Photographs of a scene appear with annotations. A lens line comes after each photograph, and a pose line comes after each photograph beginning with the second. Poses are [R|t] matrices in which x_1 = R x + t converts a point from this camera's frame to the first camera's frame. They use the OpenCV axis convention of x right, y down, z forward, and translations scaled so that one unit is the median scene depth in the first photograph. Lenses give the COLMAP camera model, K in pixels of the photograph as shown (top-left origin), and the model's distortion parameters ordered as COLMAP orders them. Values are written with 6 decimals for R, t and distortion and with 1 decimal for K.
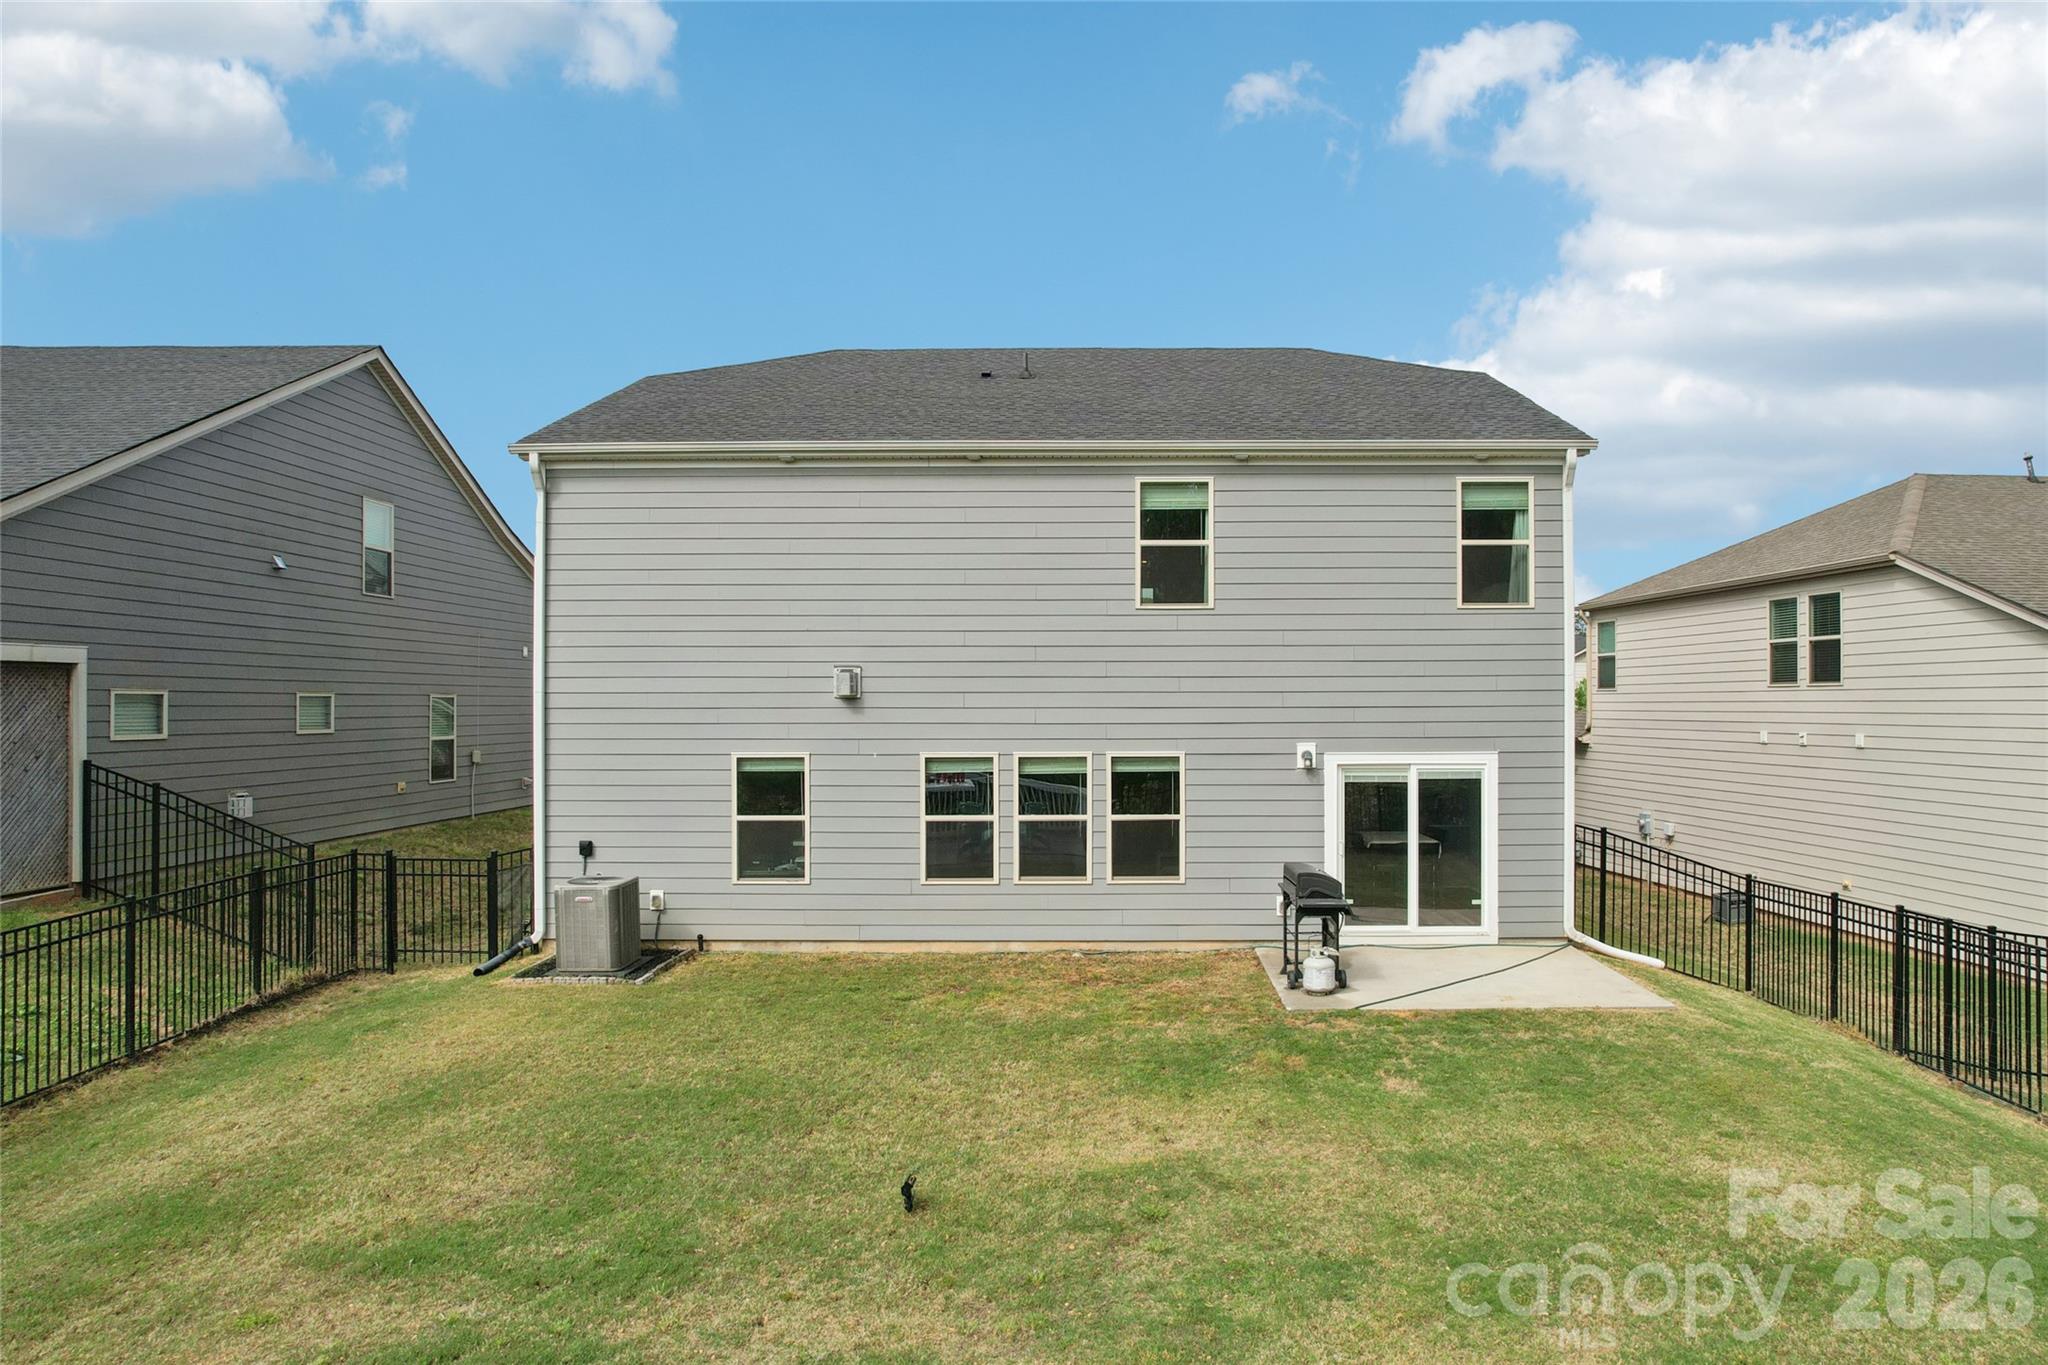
lens RADIAL K [[1333.3, 0, 1090.7], [0, 1333.3, 694.0], [0, 0, 1]] dist [-0.054059, 0.038541]
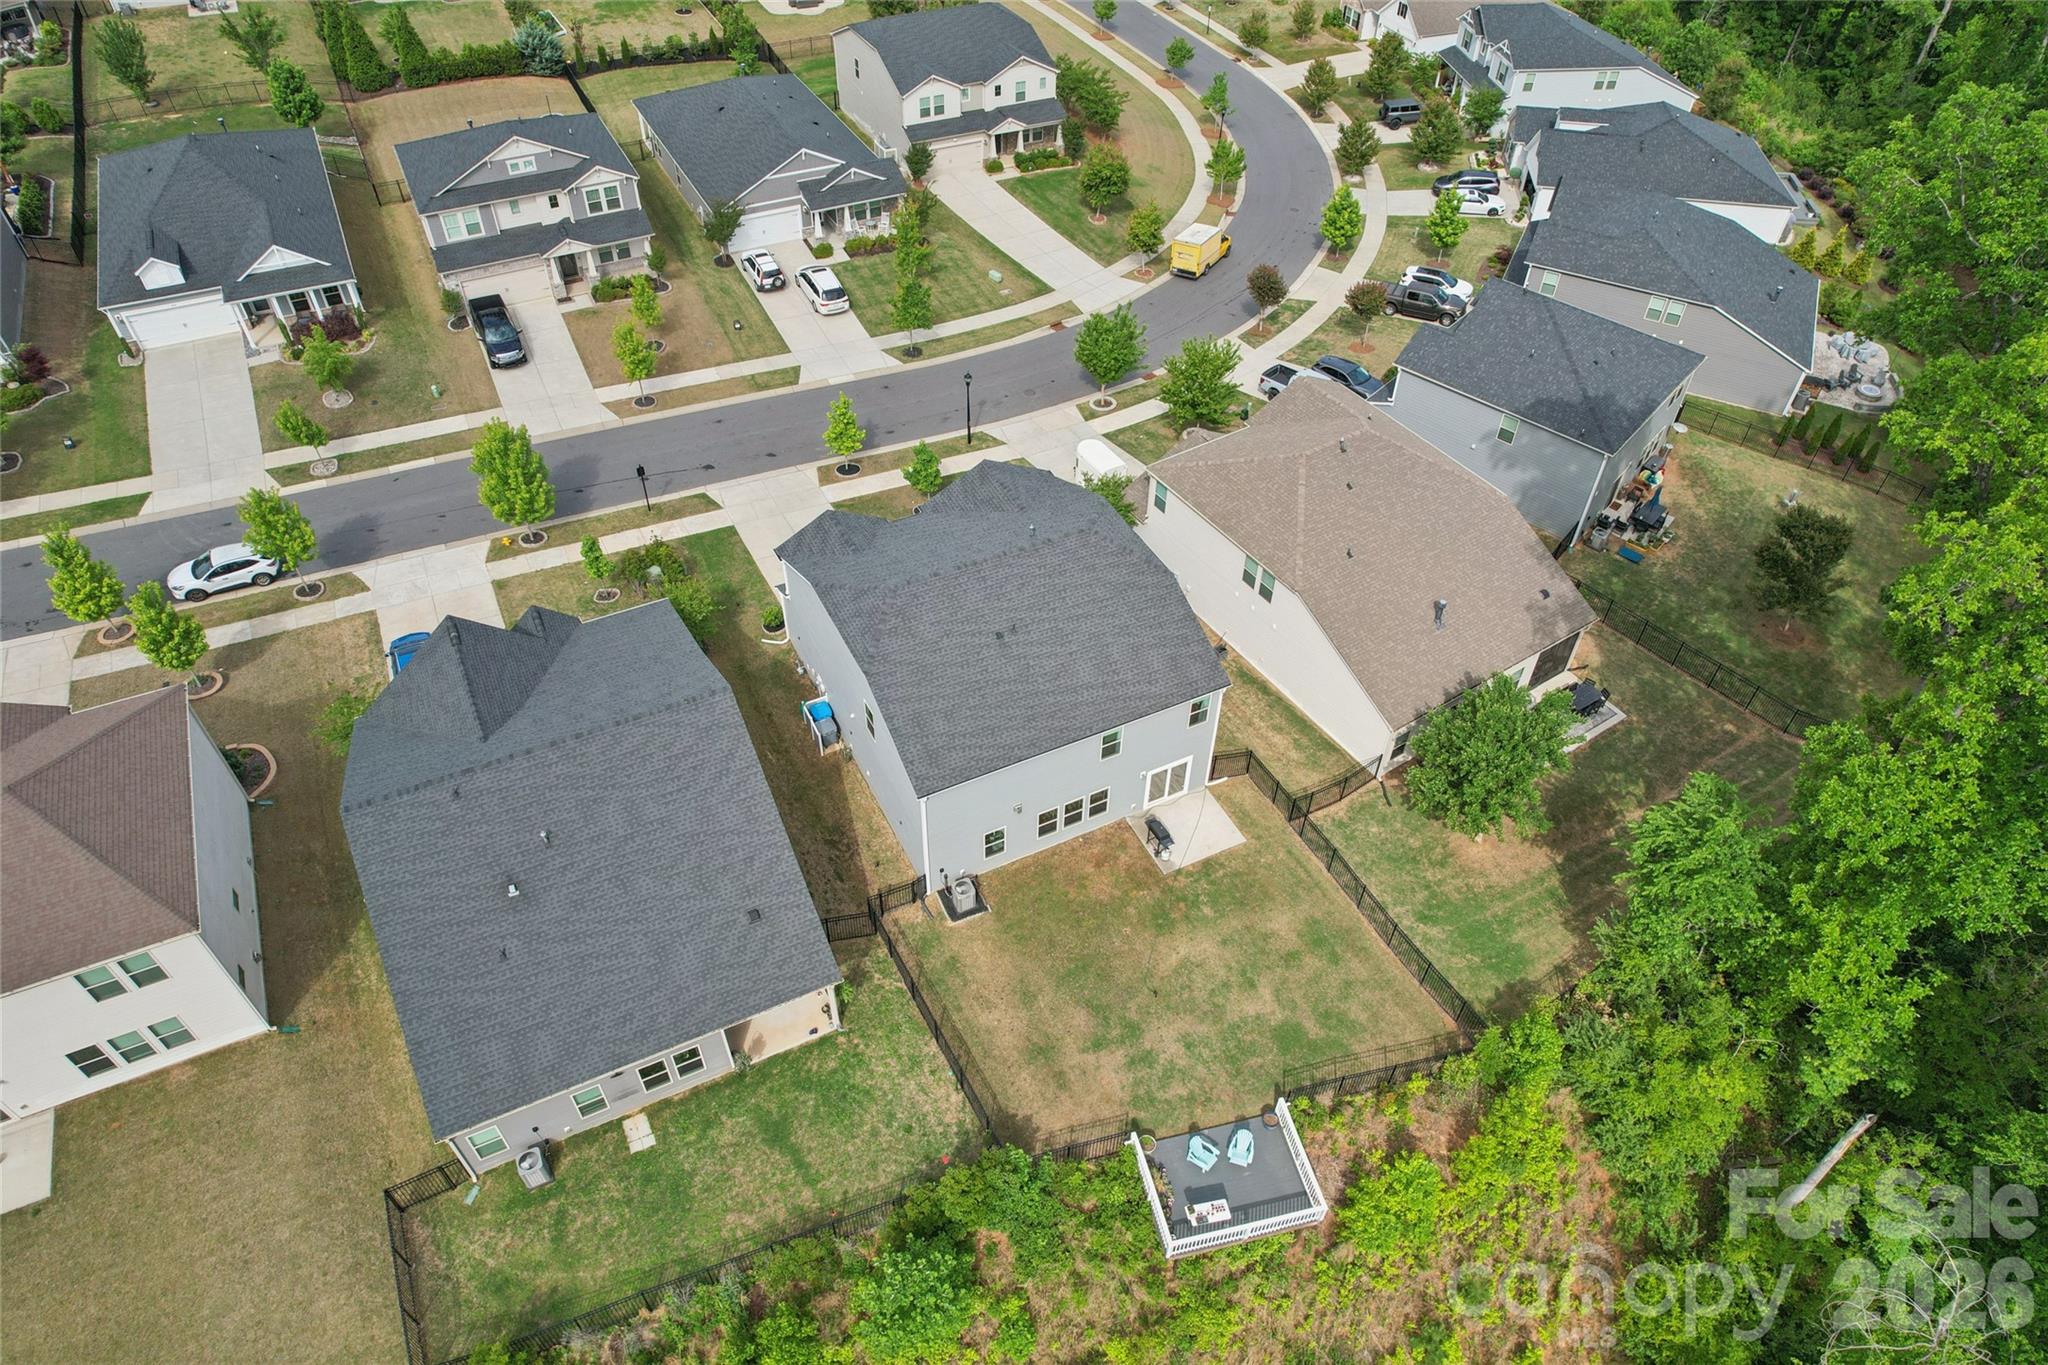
lens RADIAL K [[1312.4, 0, 1040.0], [0, 1312.4, 684.6], [0, 0, 1]] dist [-0.071882, 0.066863]
pose [[0.883402, -0.314067, 0.347797, -1.111463], [-0.027999, 0.705478, 0.708179, -2.381538], [-0.467779, -0.635345, 0.614427, -0.721926]]
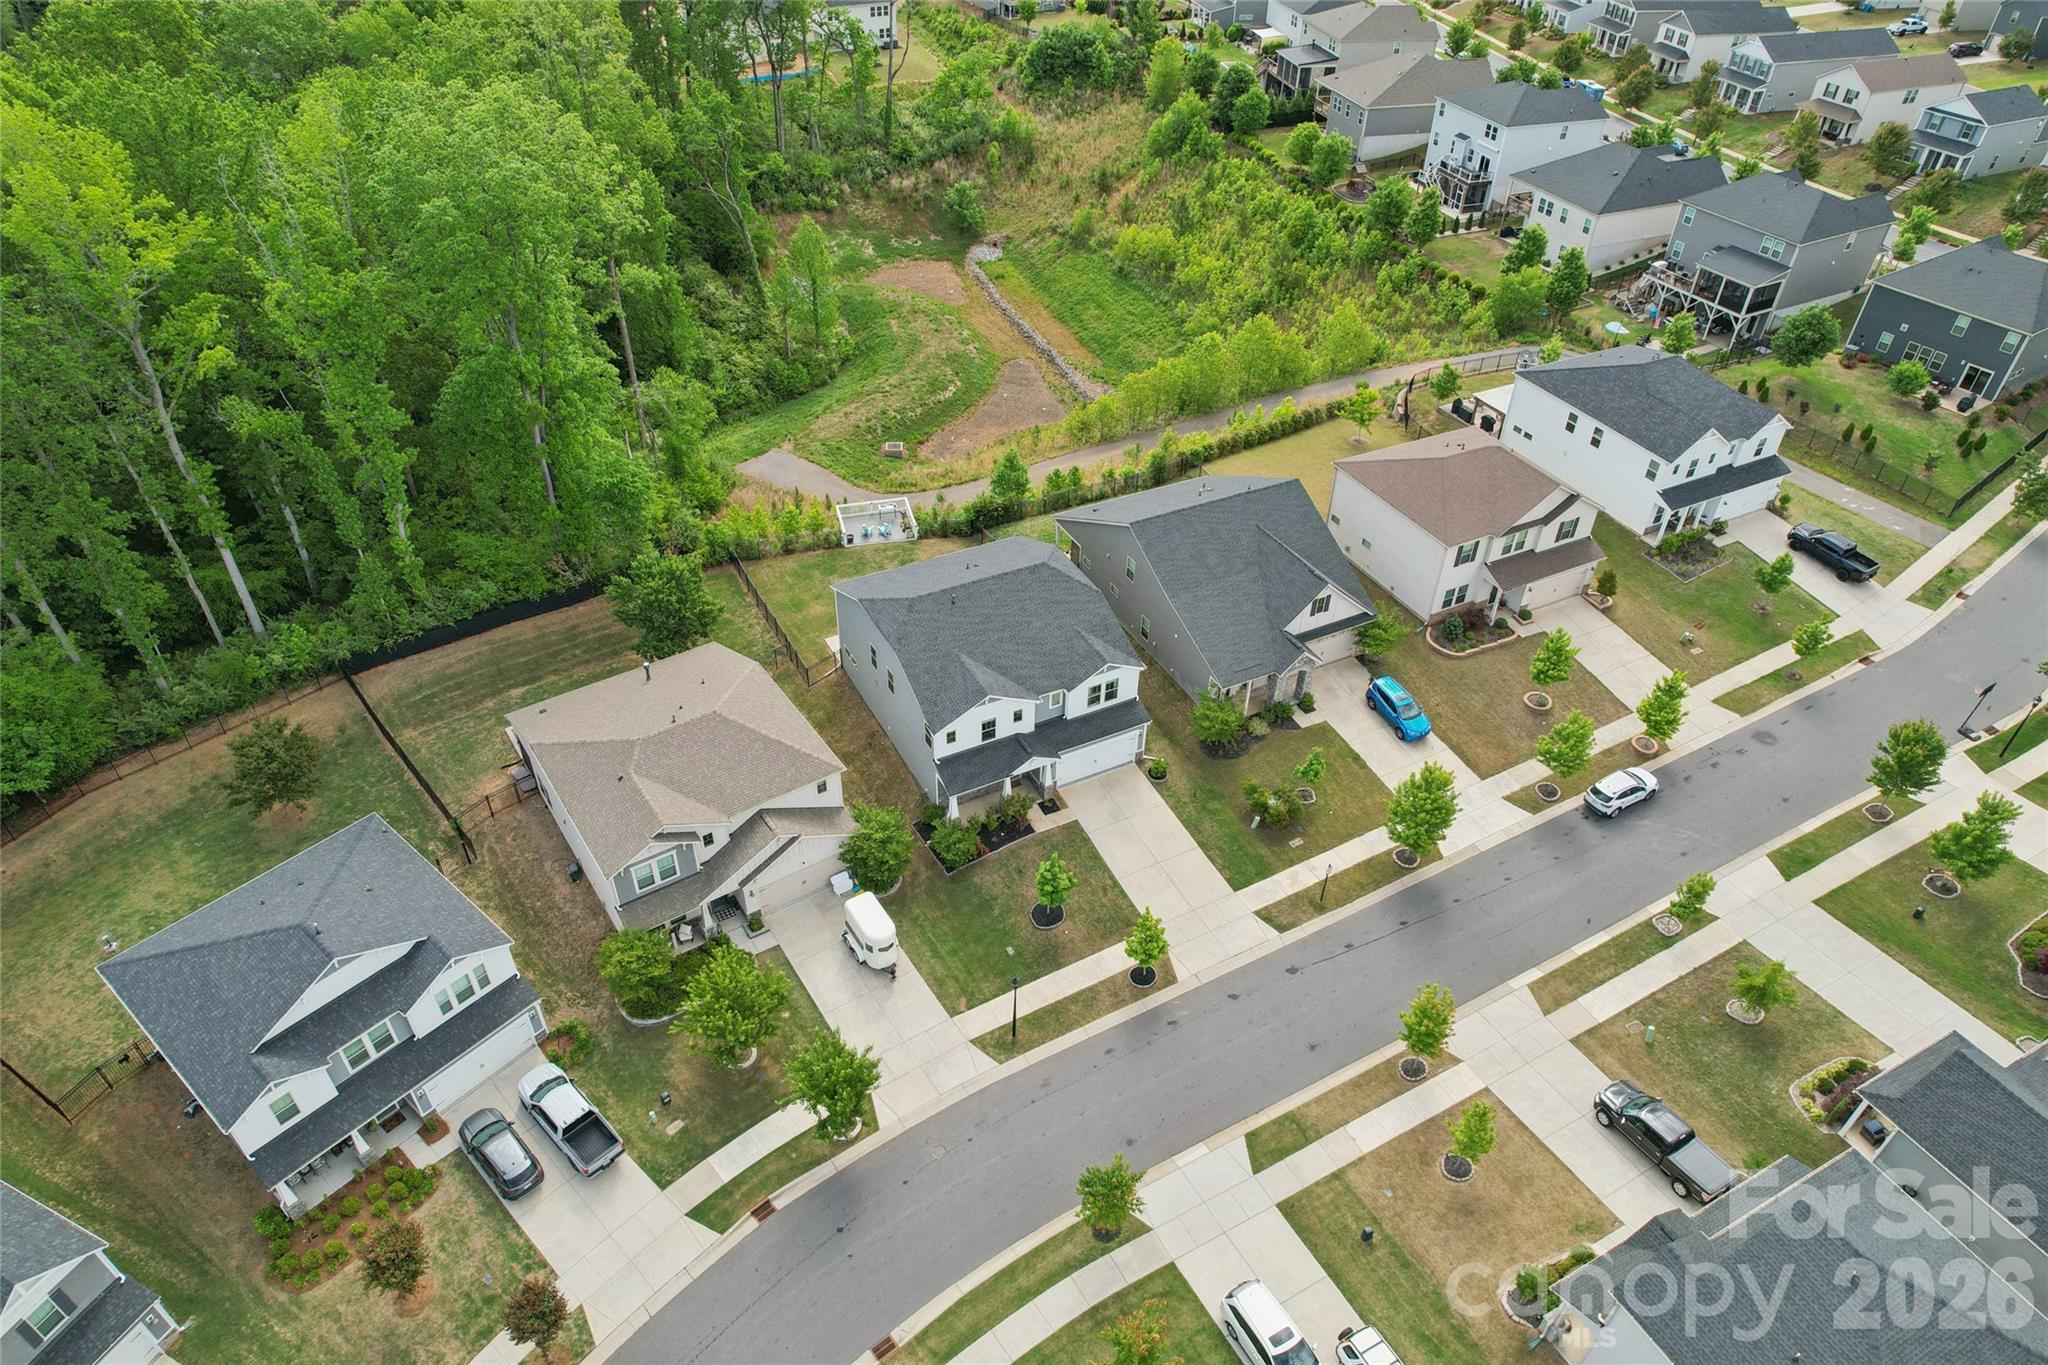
lens RADIAL K [[1312.4, 0, 1040.0], [0, 1312.4, 684.6], [0, 0, 1]] dist [-0.071882, 0.066863]
pose [[-0.875129, 0.287879, -0.388939, 1.715681], [-0.019340, 0.782328, 0.622567, -2.991086], [0.483502, 0.552349, -0.679071, 4.924763]]
